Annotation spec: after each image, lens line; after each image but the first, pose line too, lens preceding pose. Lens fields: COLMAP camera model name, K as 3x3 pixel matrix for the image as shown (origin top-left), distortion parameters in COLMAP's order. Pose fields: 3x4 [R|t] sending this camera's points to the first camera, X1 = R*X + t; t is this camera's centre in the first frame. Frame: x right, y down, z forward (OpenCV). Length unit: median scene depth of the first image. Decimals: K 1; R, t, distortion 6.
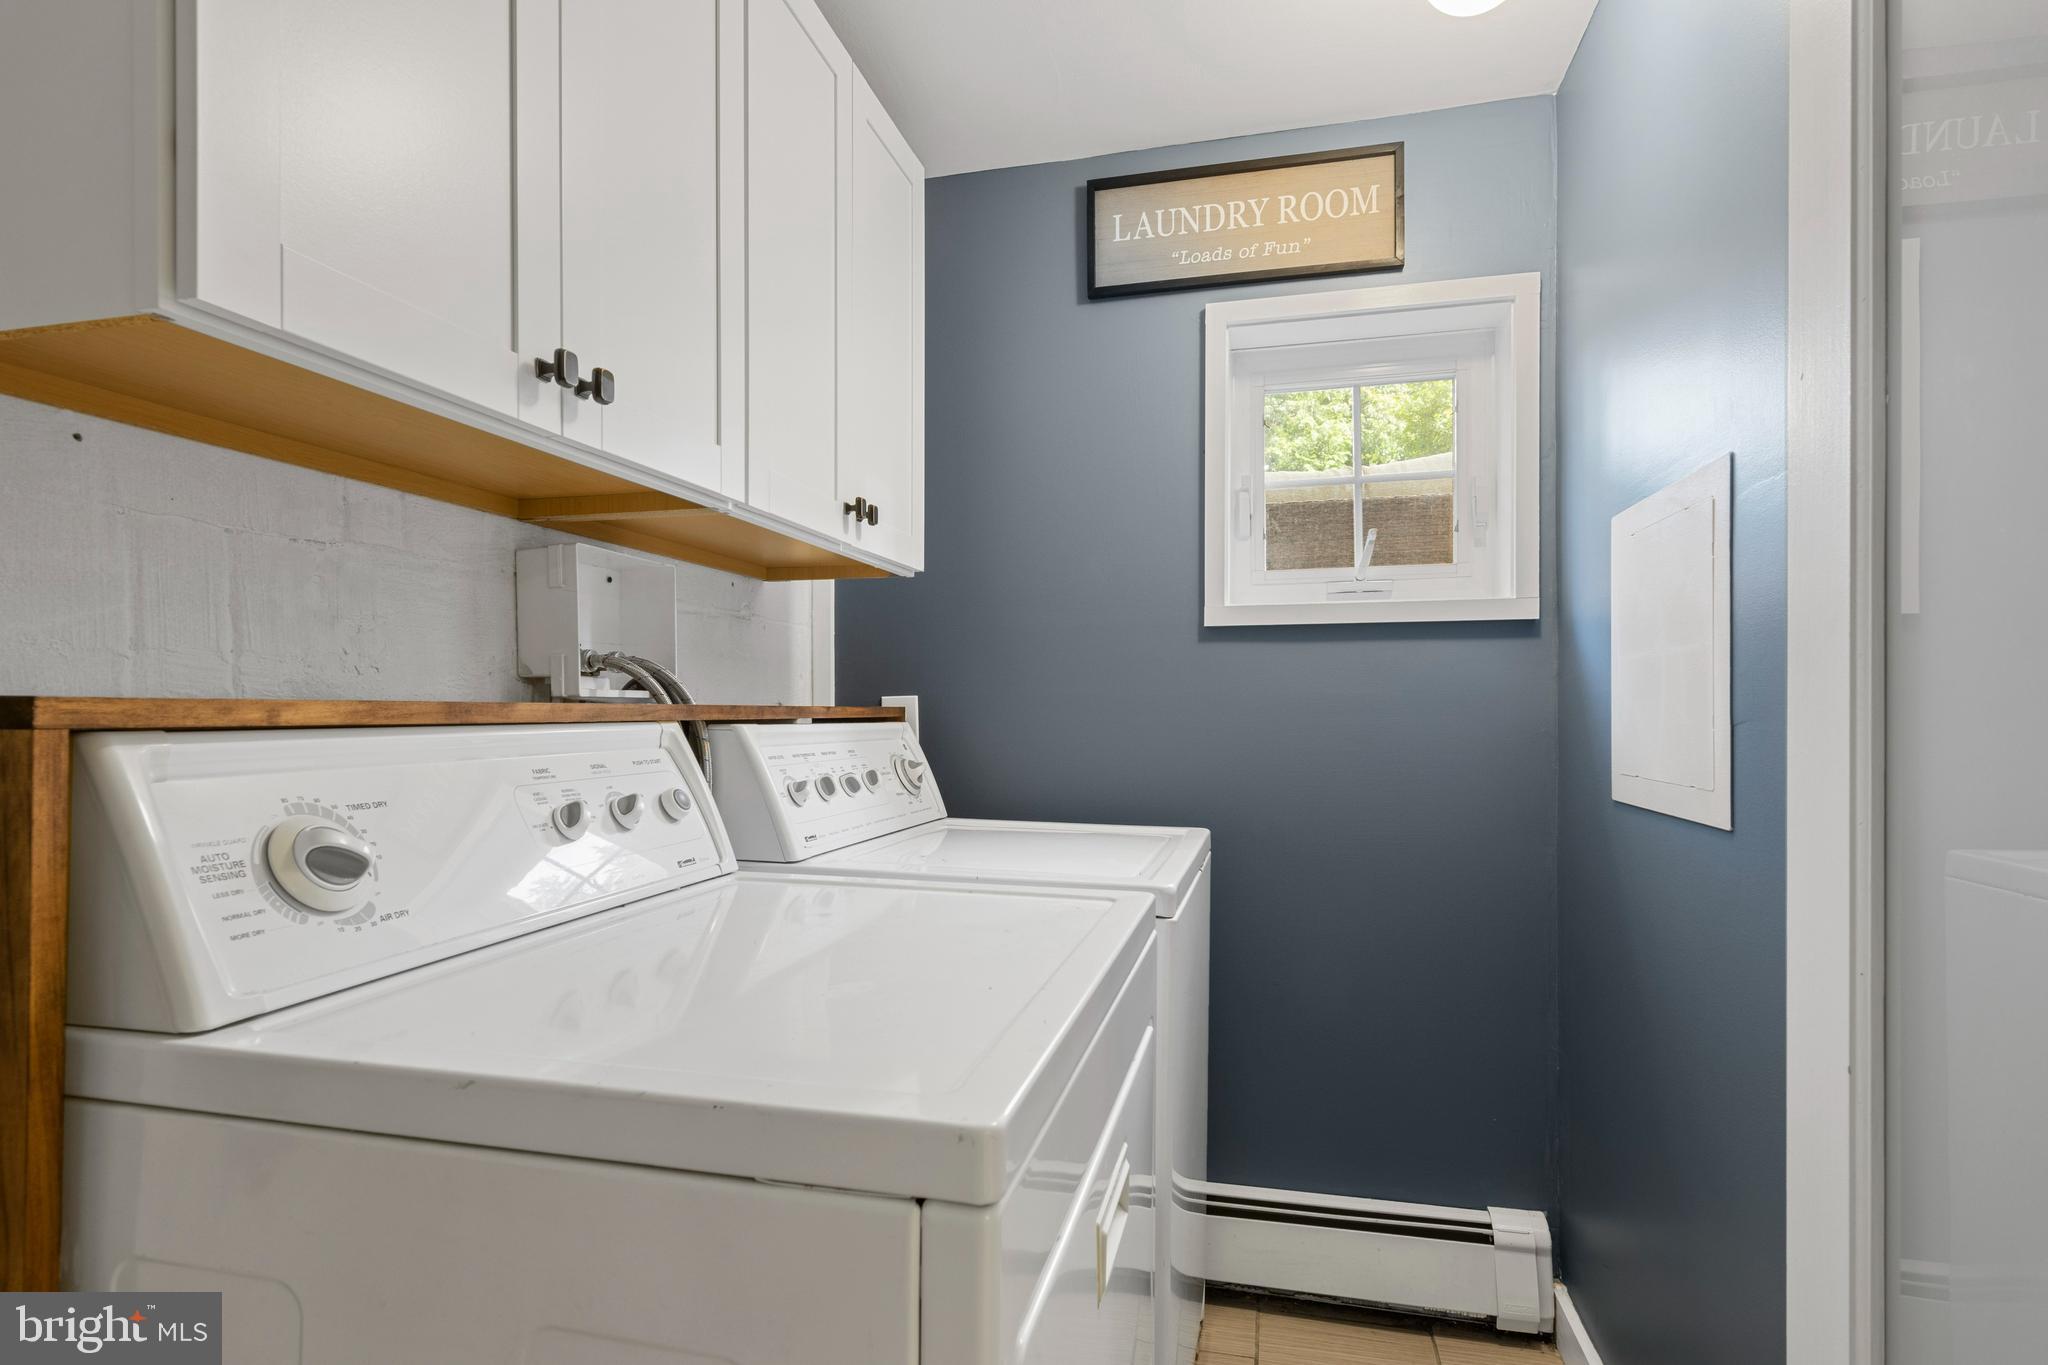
lens RADIAL K [[1042.7, 0, 1015.3], [0, 1042.7, 699.0], [0, 0, 1]] dist [0.001332, 0.000171]
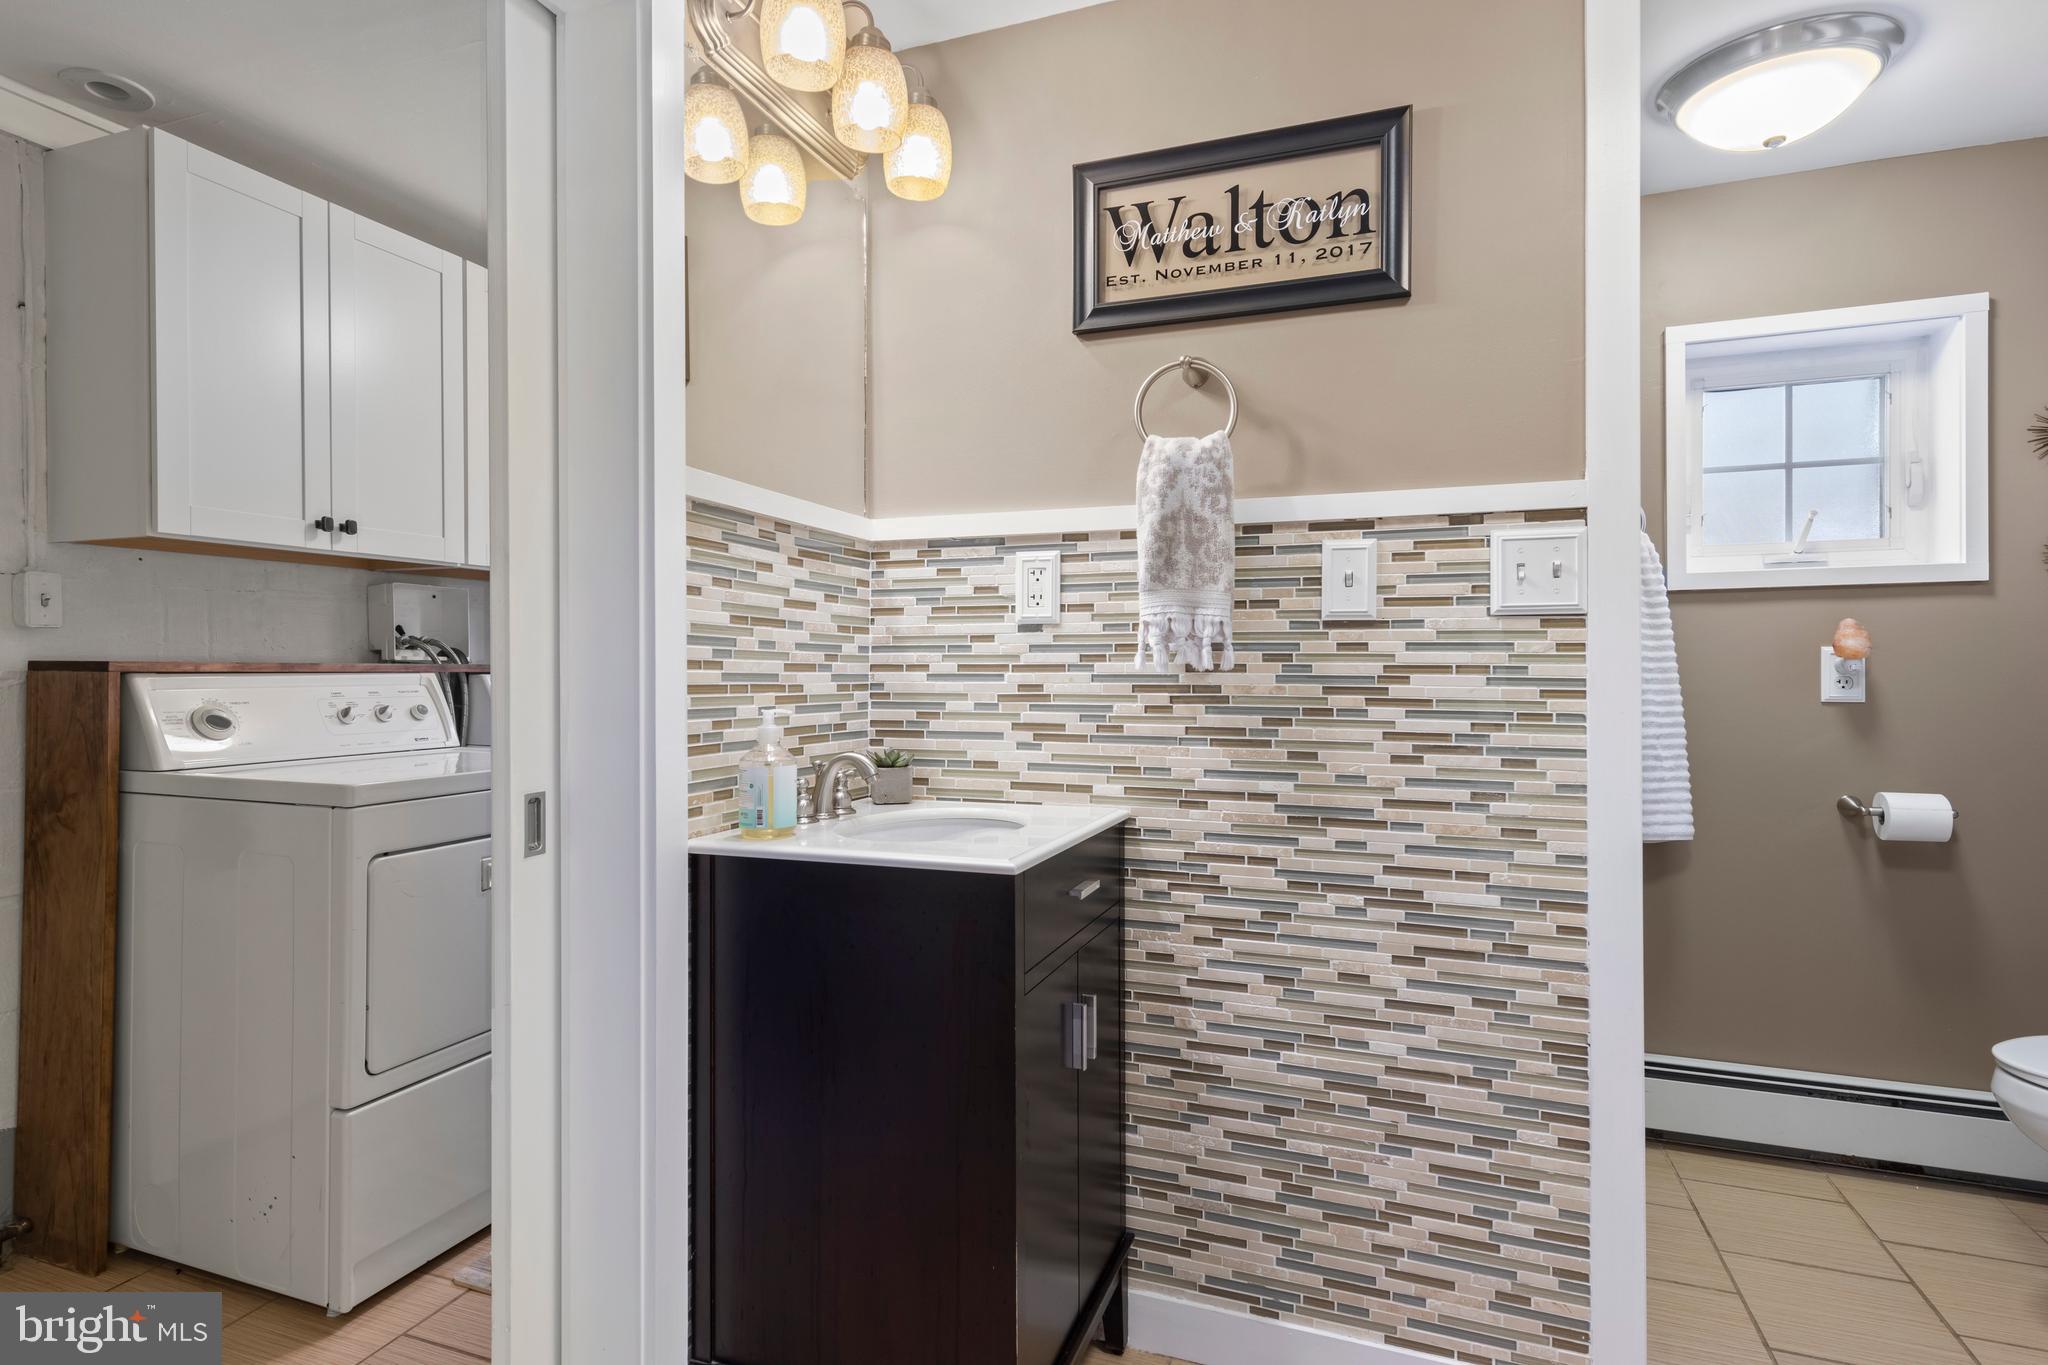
lens RADIAL K [[1042.7, 0, 1030.4], [0, 1042.7, 672.4], [0, 0, 1]] dist [0.001332, 0.000171]
pose [[0.993499, 0.002212, -0.113816, 1.491593], [-0.000560, 0.999894, 0.014545, -0.011777], [0.113836, -0.014387, 0.993395, -1.239678]]
